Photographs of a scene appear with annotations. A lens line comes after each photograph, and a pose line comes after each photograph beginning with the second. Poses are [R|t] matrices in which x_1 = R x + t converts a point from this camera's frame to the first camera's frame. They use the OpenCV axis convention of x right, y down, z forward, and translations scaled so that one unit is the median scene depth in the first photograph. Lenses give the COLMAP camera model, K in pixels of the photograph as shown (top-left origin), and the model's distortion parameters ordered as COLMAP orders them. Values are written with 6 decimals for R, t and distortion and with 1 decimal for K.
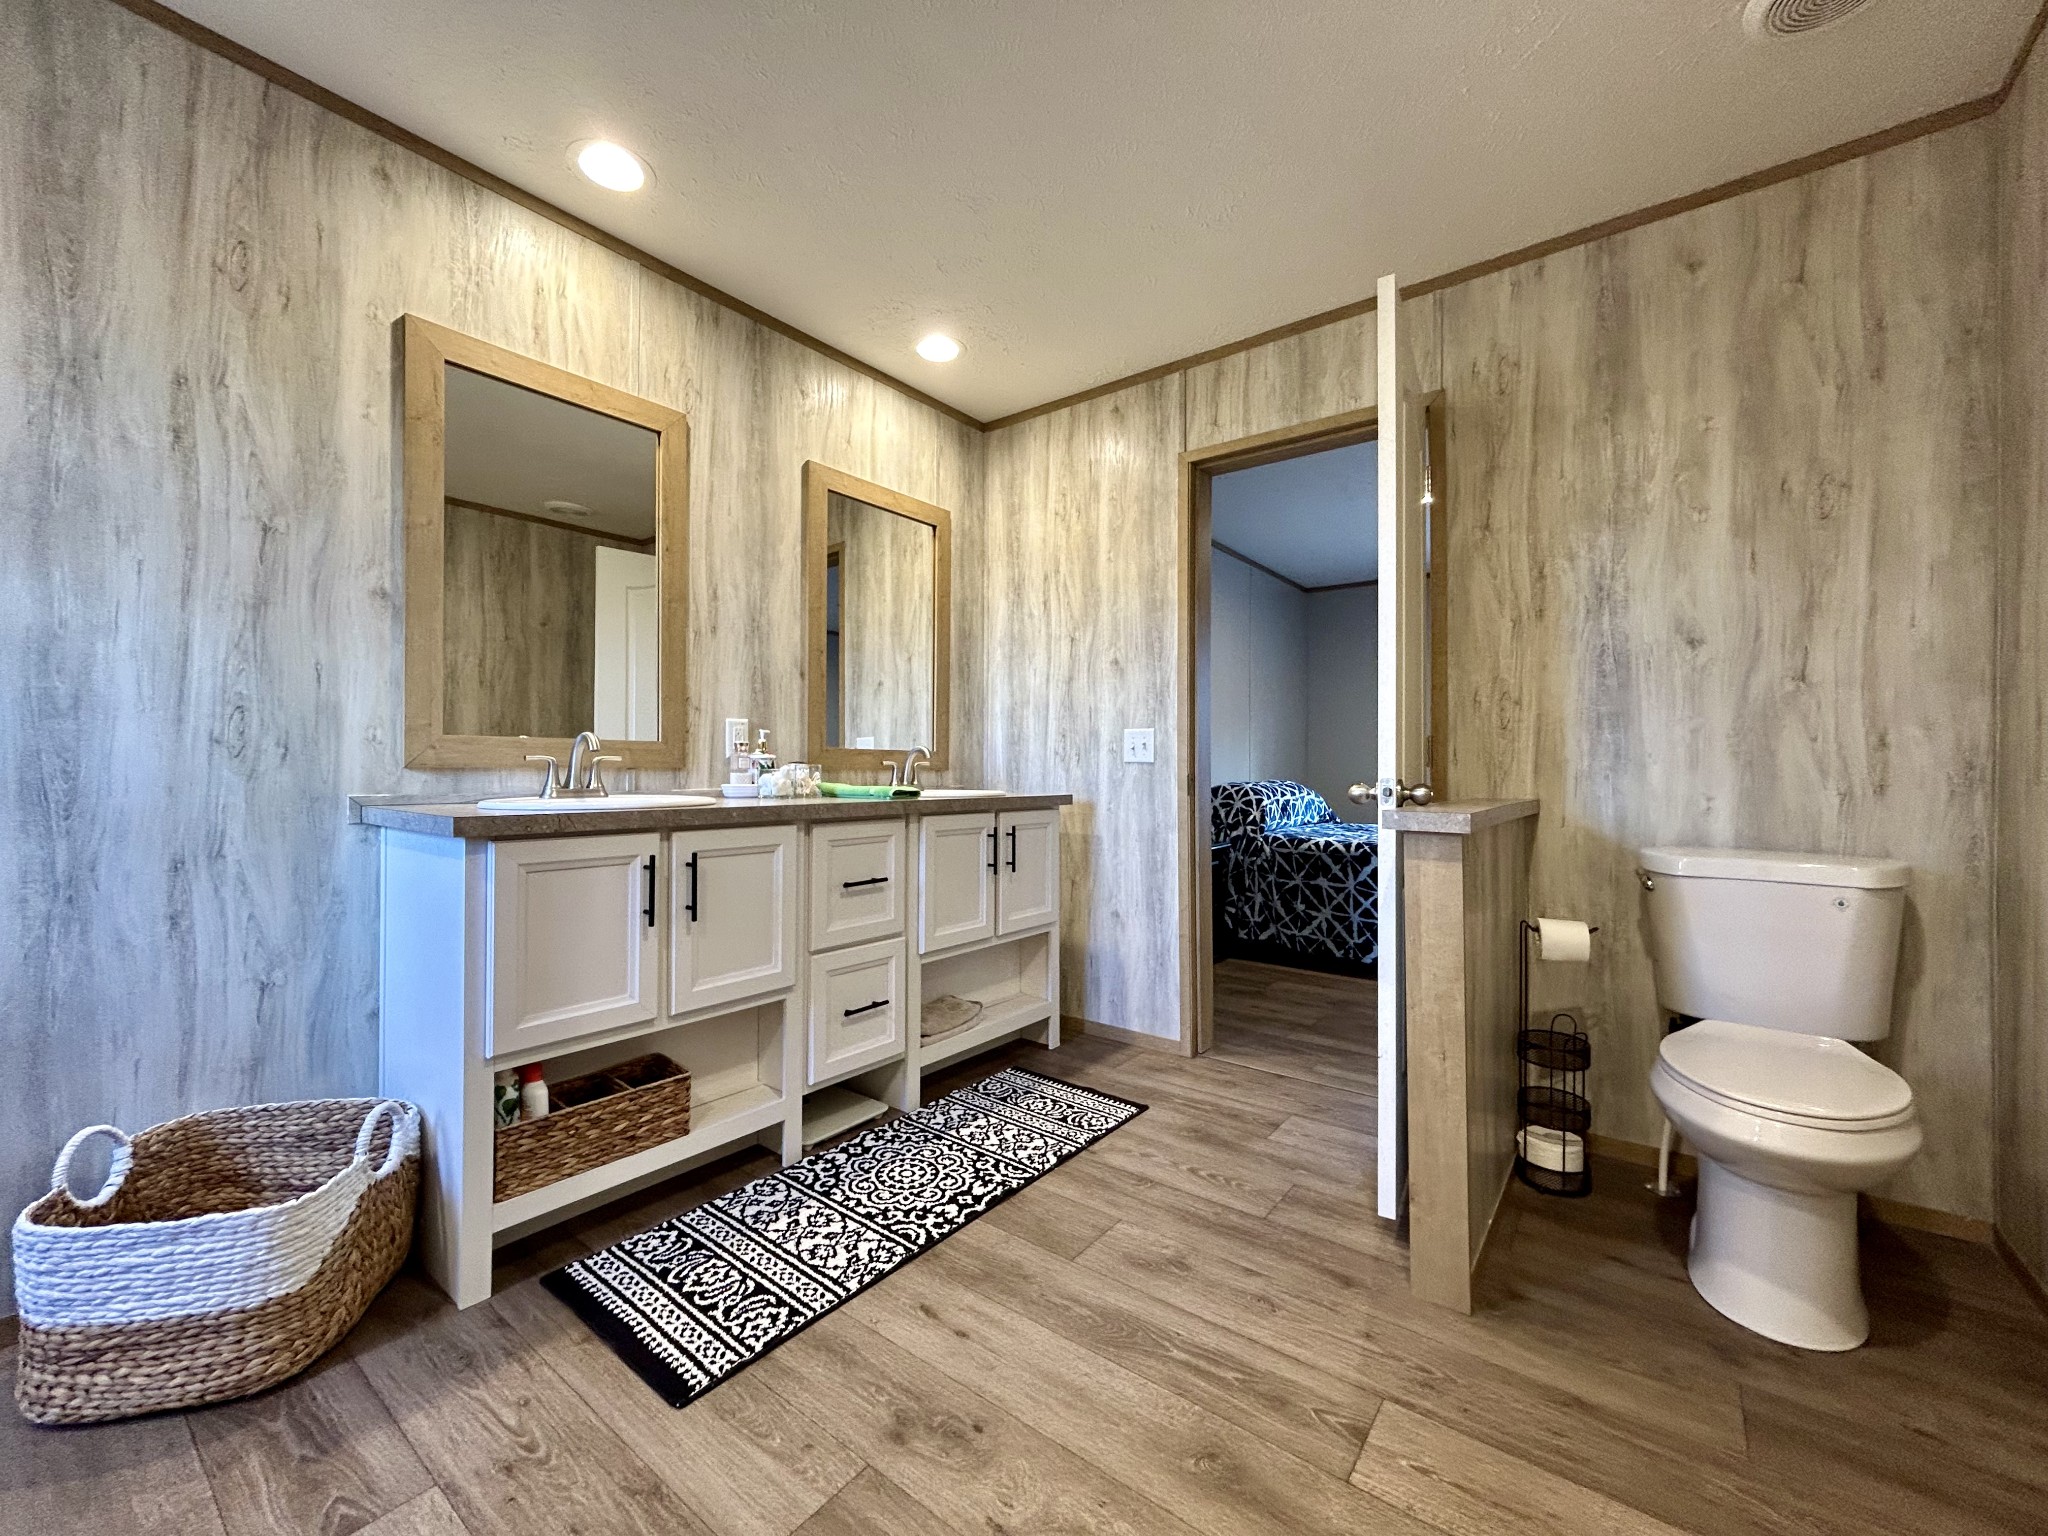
lens RADIAL K [[829.5, 0, 1015.8], [0, 829.5, 763.4], [0, 0, 1]] dist [-0.004120, 0.000575]
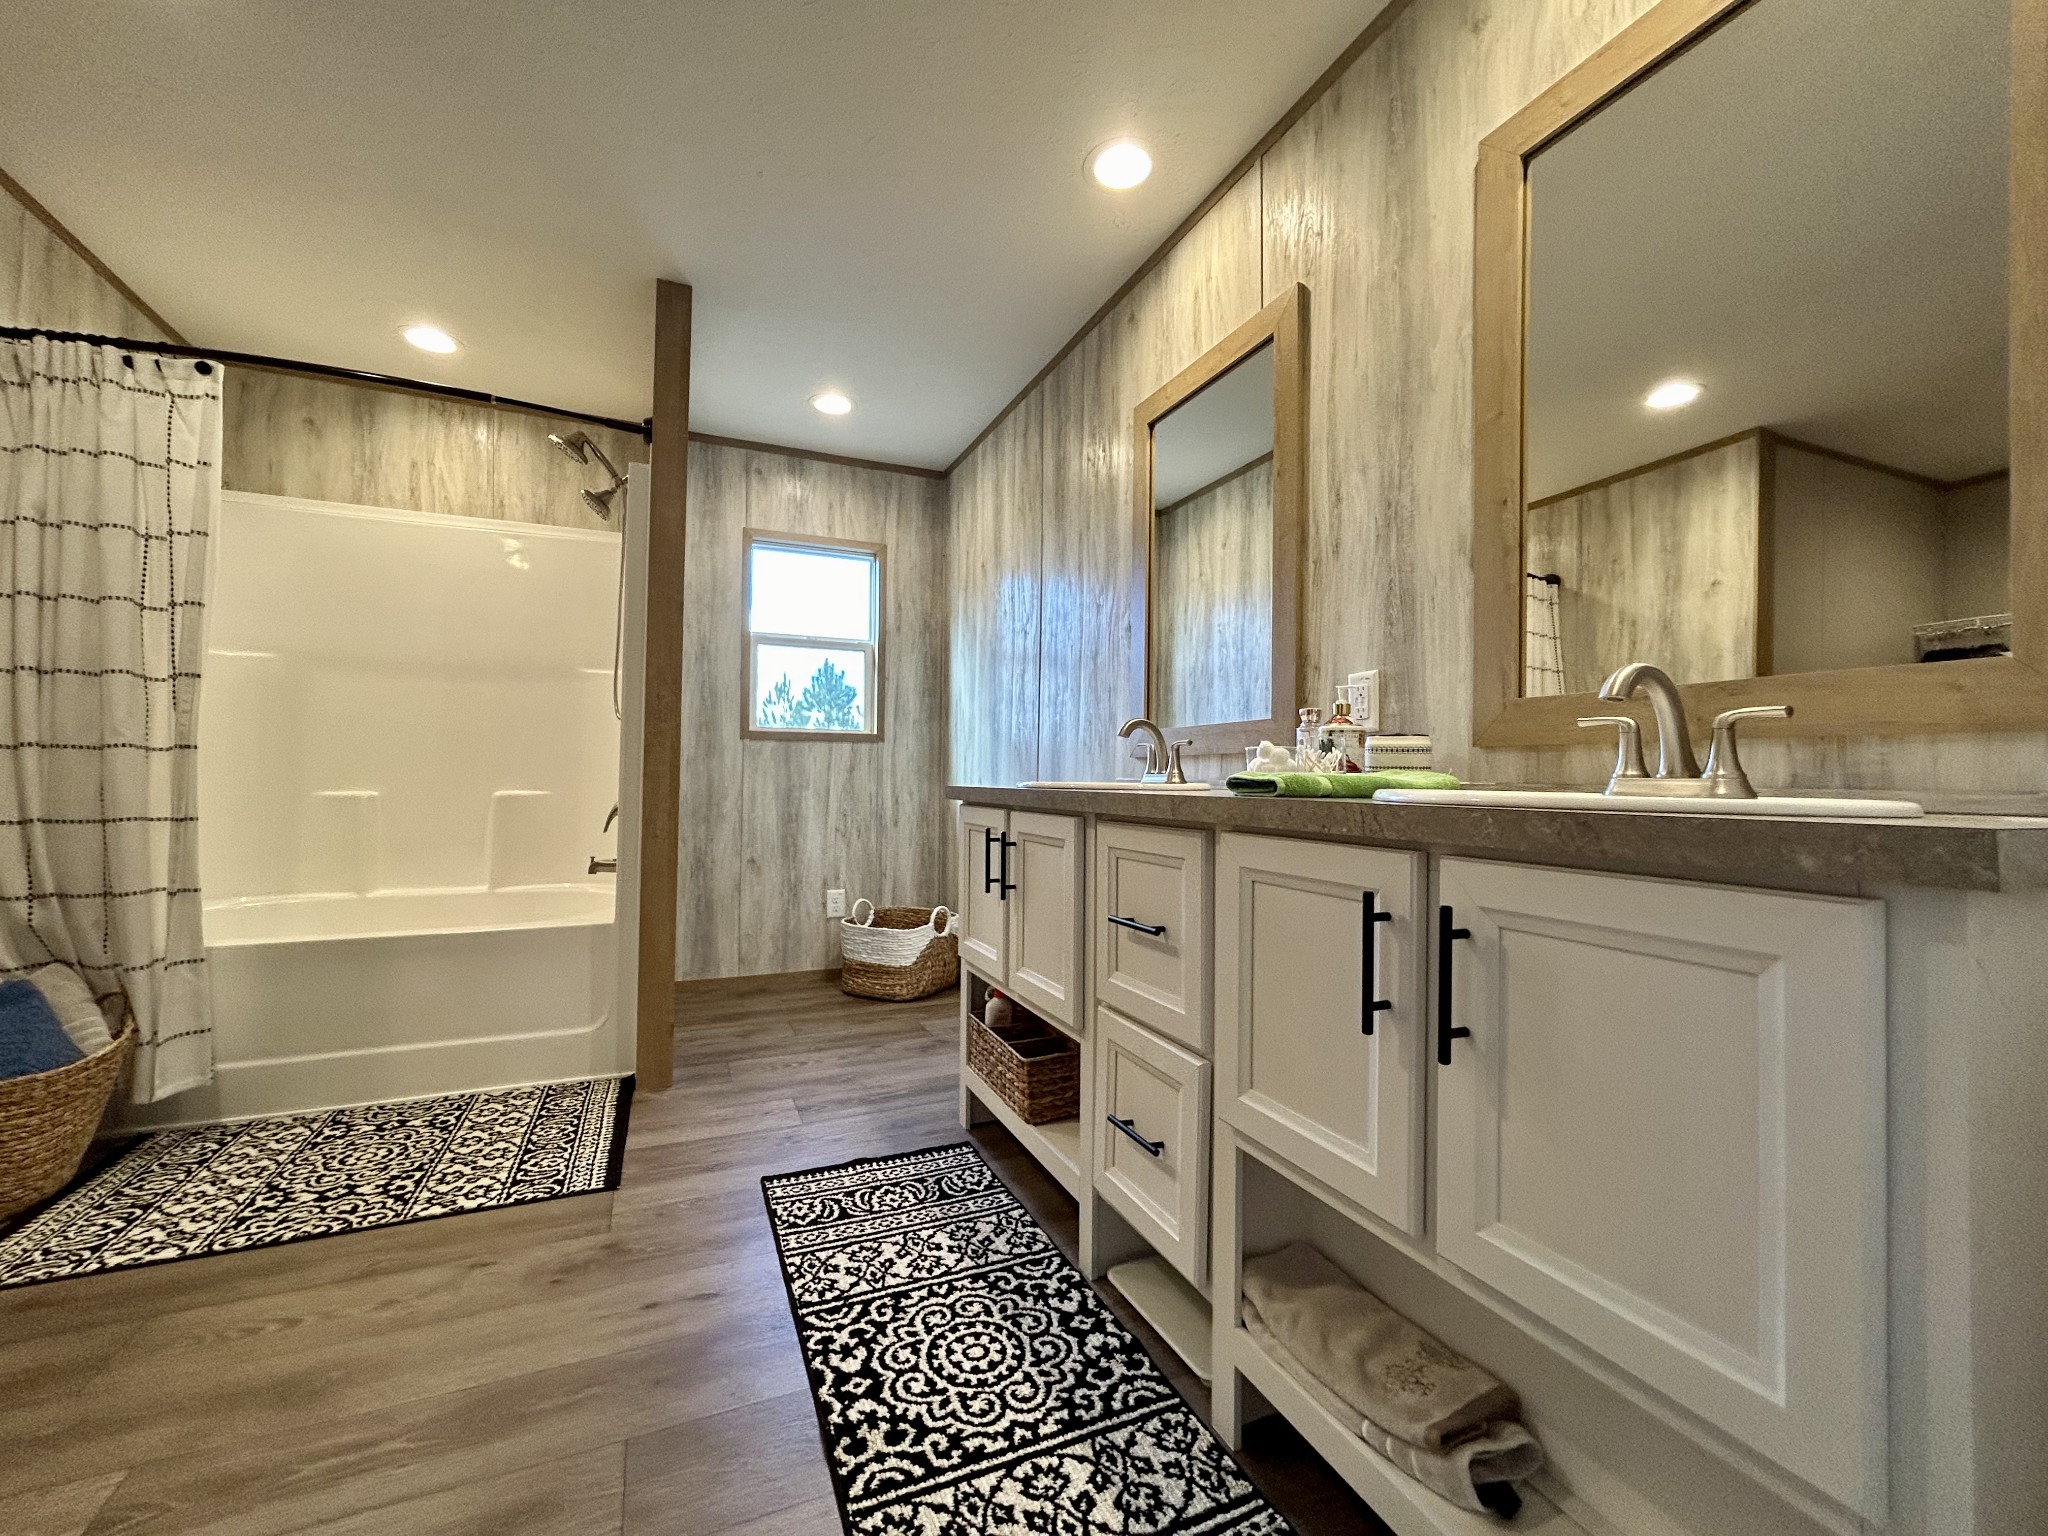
lens RADIAL K [[829.5, 0, 1015.8], [0, 829.5, 763.4], [0, 0, 1]] dist [-0.004120, 0.000575]
pose [[-0.478941, -0.031443, -0.877284, 0.437723], [-0.014117, 0.999505, -0.028116, 0.048024], [0.877733, -0.001081, -0.479148, 1.330581]]
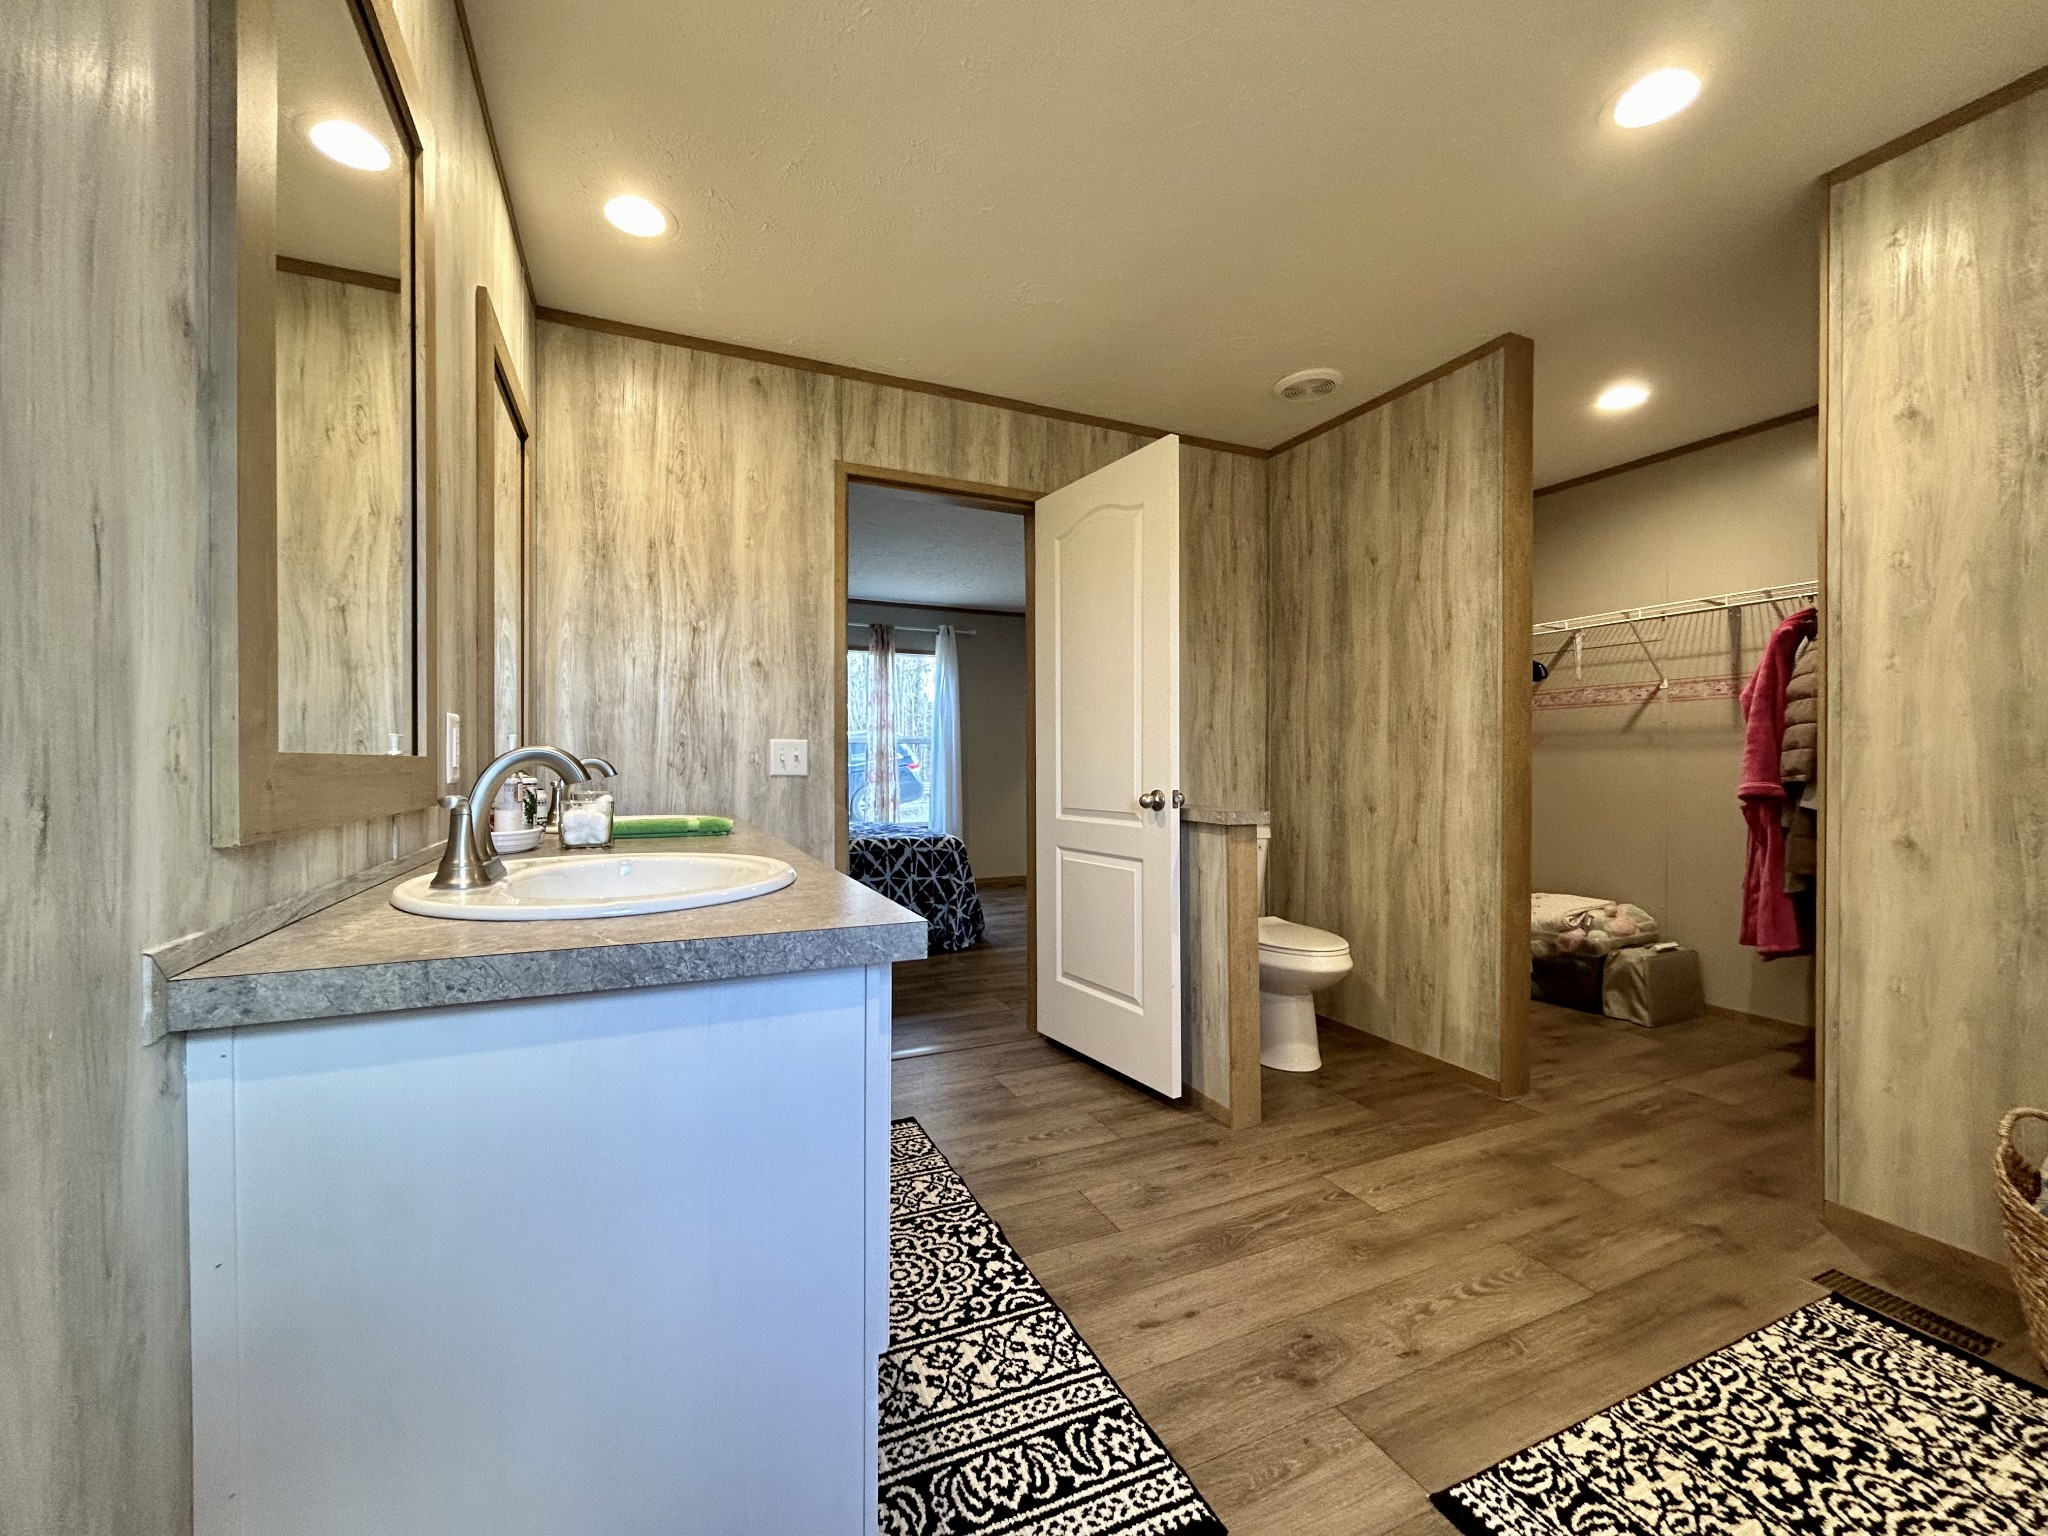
lens RADIAL K [[829.5, 0, 1015.8], [0, 829.5, 763.4], [0, 0, 1]] dist [-0.004120, 0.000575]
pose [[0.463851, -0.001621, 0.885911, -0.812354], [-0.000576, 0.999998, 0.002132, -0.024597], [-0.885913, -0.001500, 0.463849, 0.503797]]
